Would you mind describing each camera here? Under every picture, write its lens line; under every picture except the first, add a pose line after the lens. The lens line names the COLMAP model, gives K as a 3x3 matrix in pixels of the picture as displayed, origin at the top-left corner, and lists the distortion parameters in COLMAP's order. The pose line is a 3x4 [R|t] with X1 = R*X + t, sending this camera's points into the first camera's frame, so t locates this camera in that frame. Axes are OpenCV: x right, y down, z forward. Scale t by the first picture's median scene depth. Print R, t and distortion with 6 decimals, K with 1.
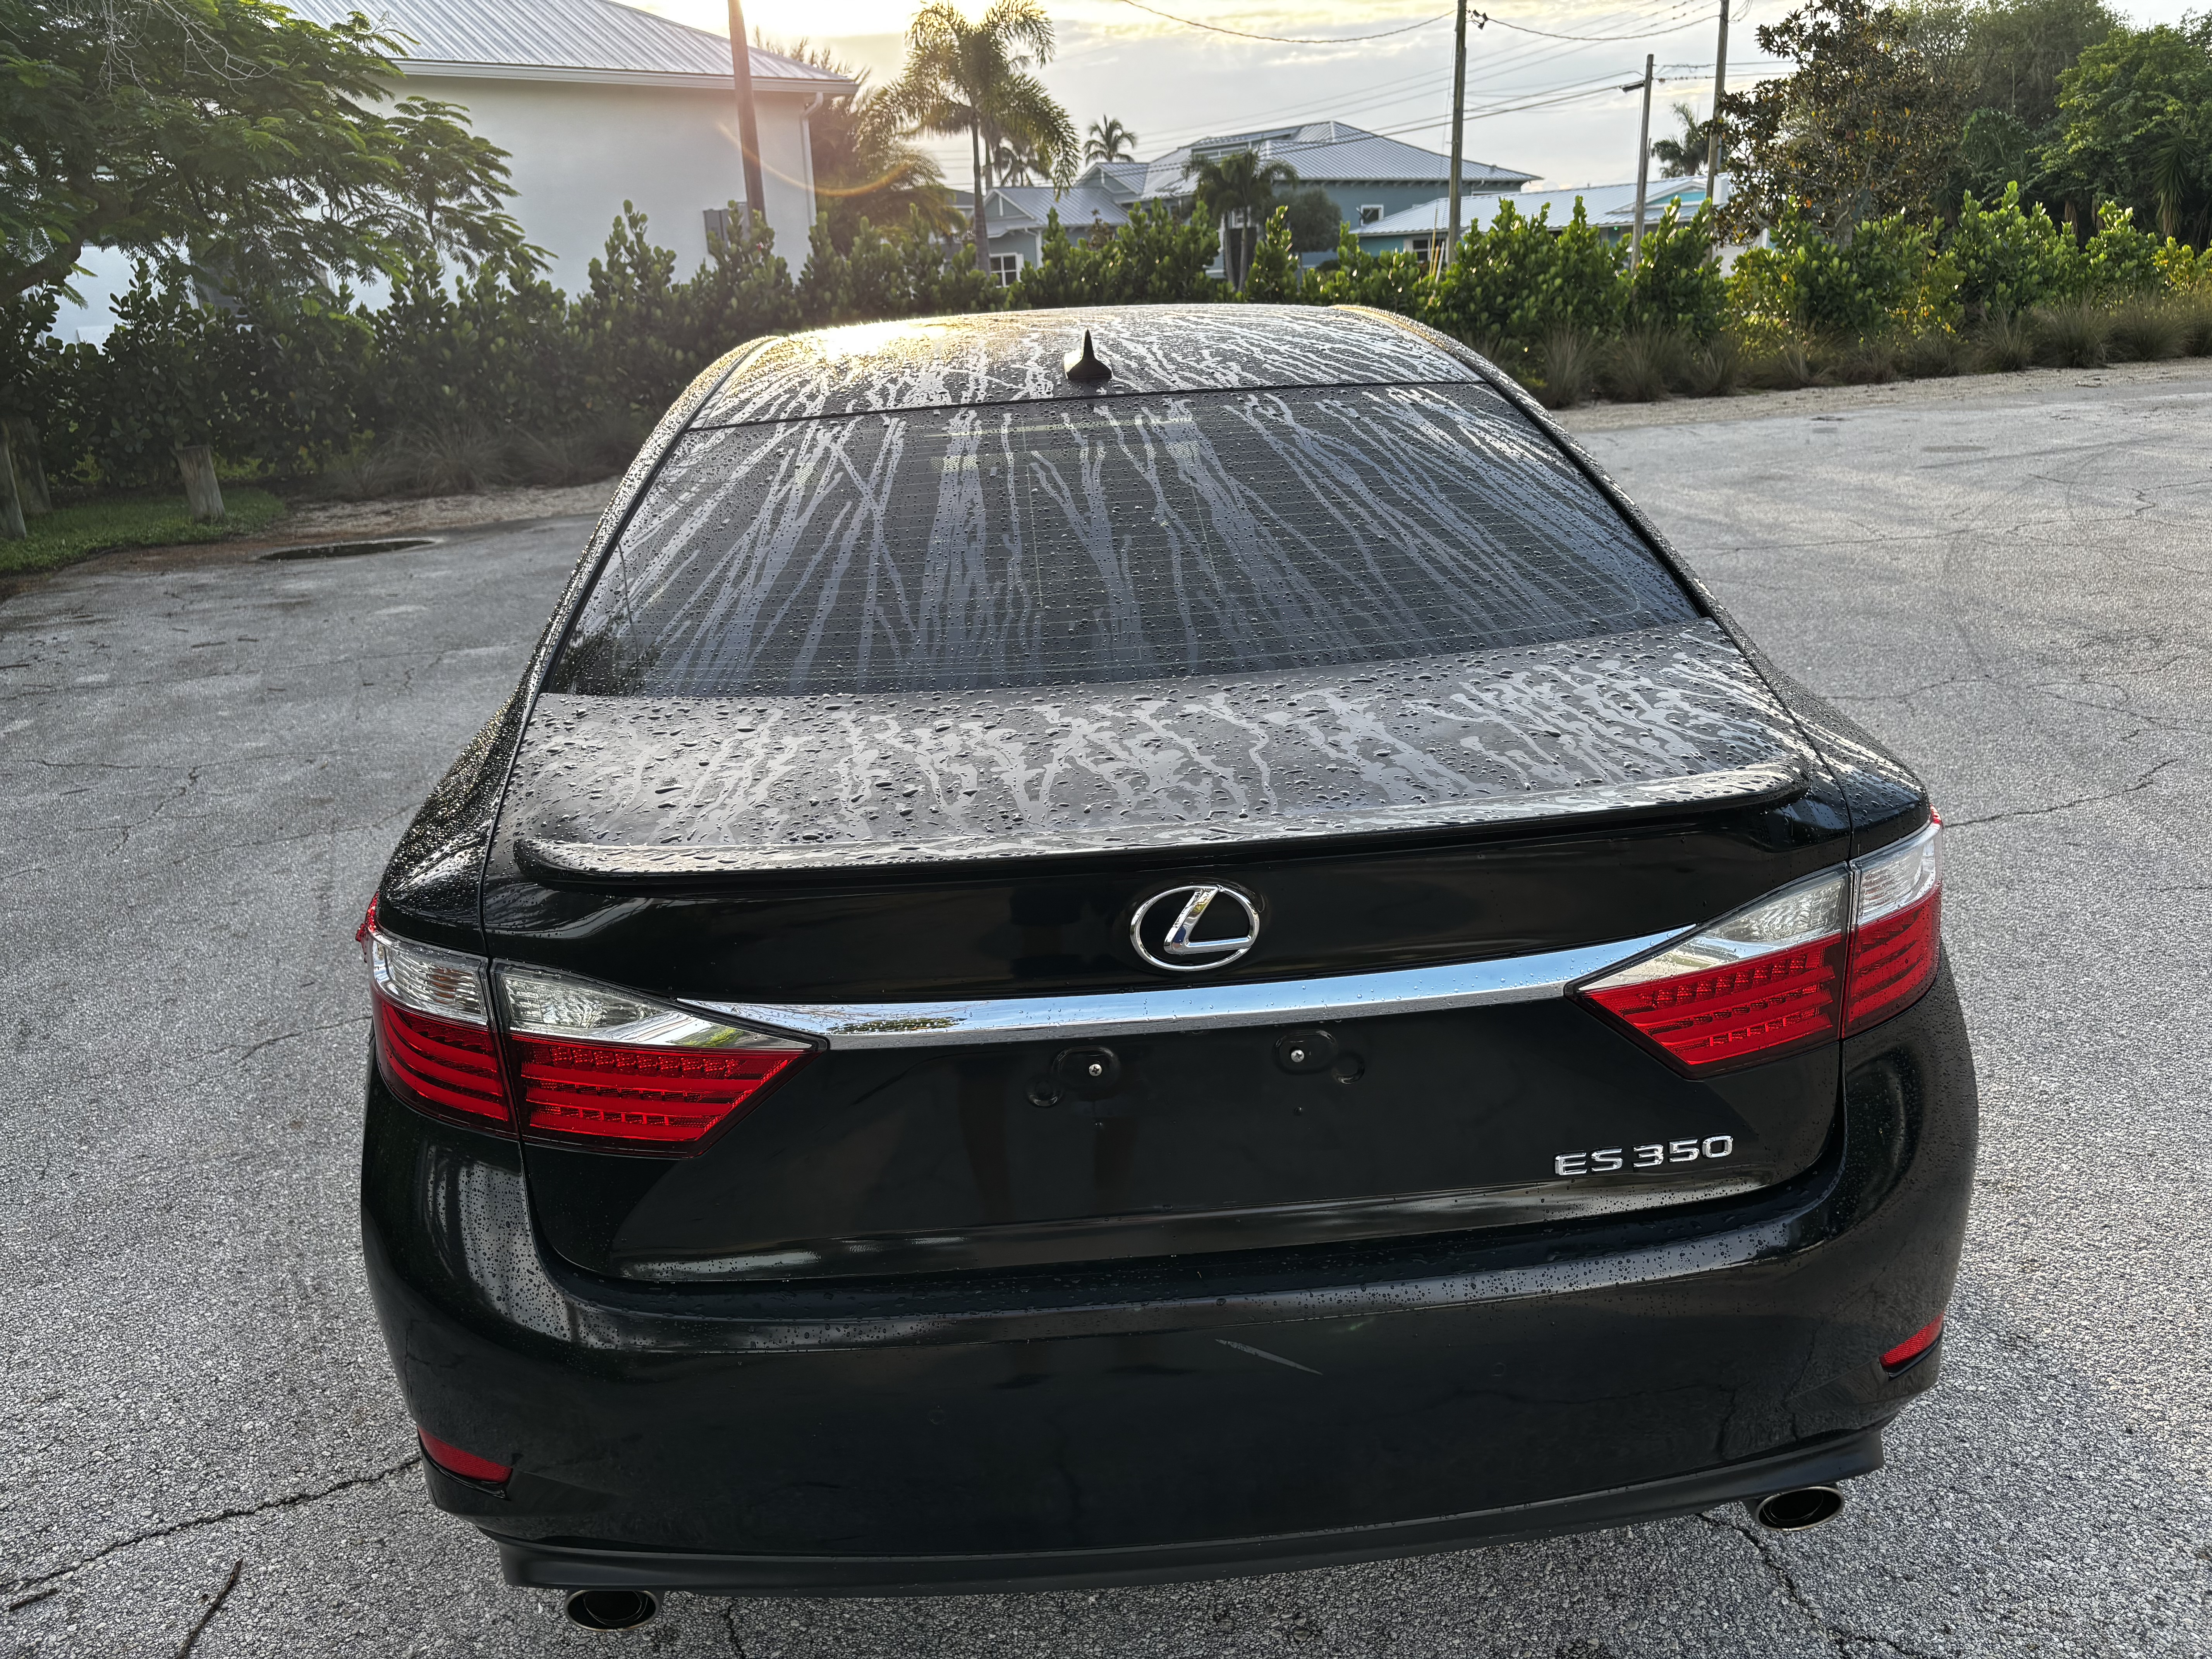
lens RADIAL K [[1673.5, 0, 1106.0], [0, 1673.5, 829.5], [0, 0, 1]] dist [-0.007841, 0.034820]
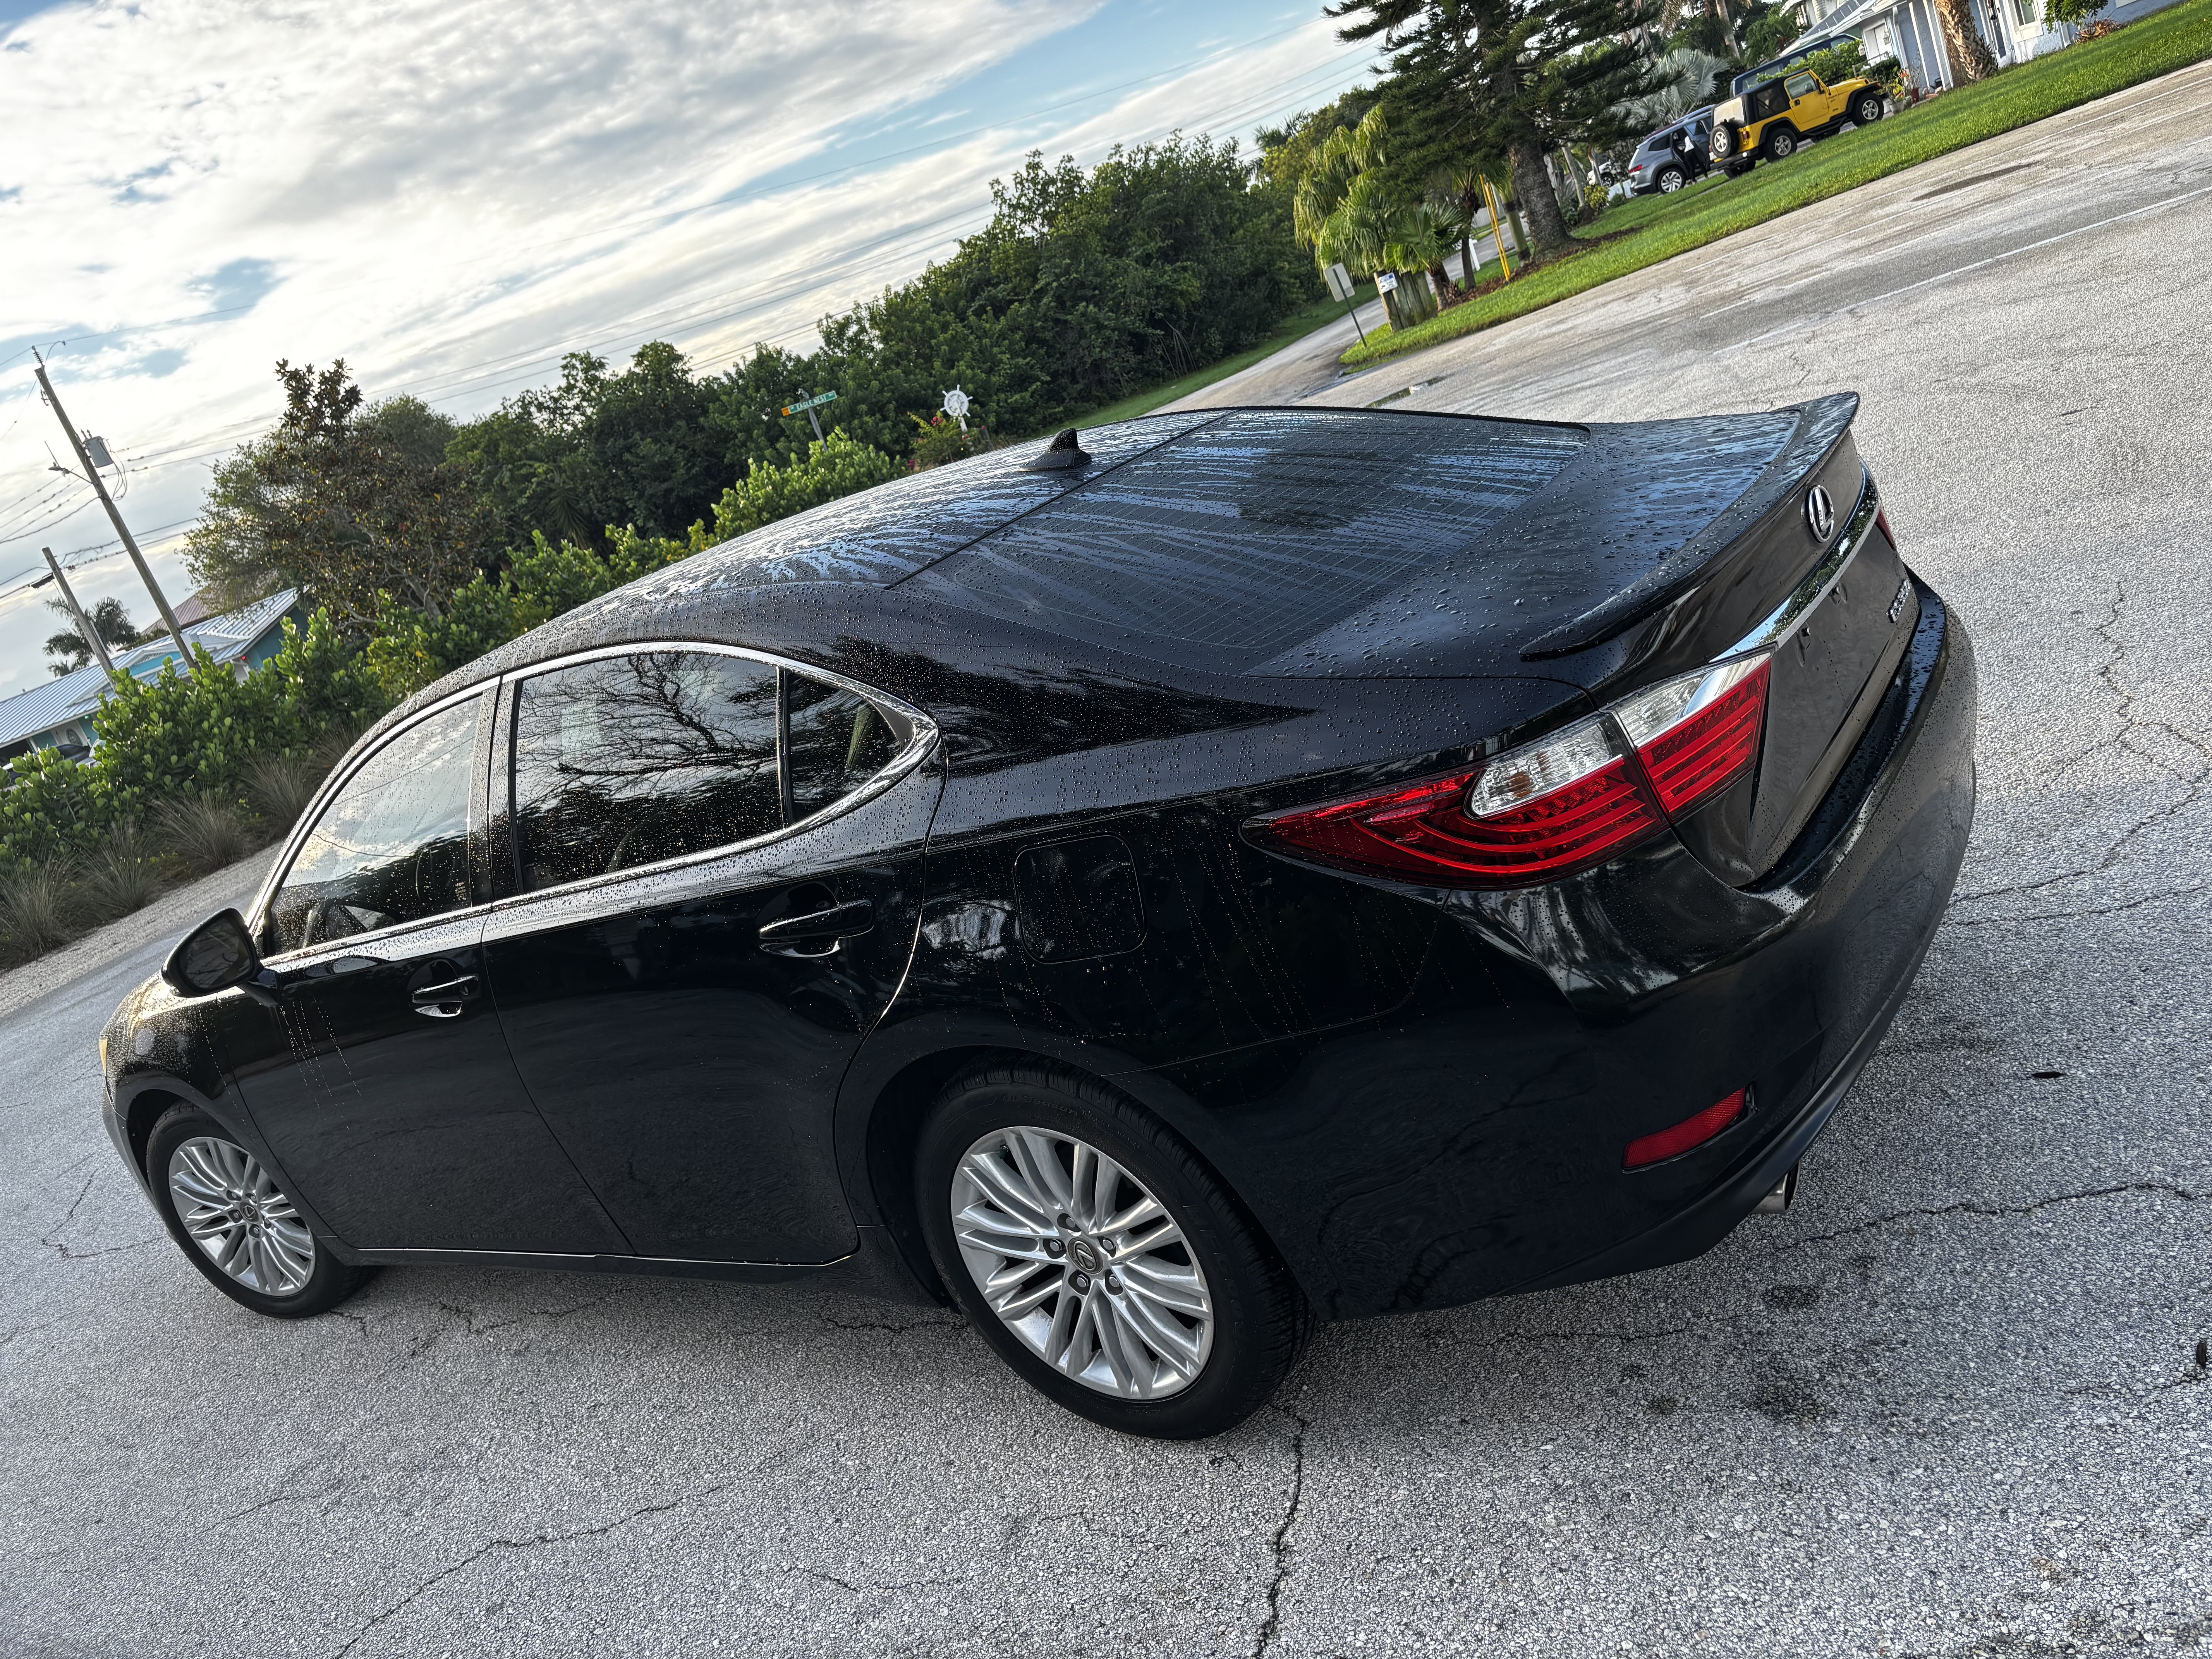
lens RADIAL K [[1658.1, 0, 1079.5], [0, 1658.1, 832.9], [0, 0, 1]] dist [0.061235, -0.064812]
pose [[0.607767, -0.376524, 0.699177, -0.135123], [0.529748, 0.848147, -0.003742, -0.004591], [-0.591596, 0.372662, 0.714939, 0.028240]]
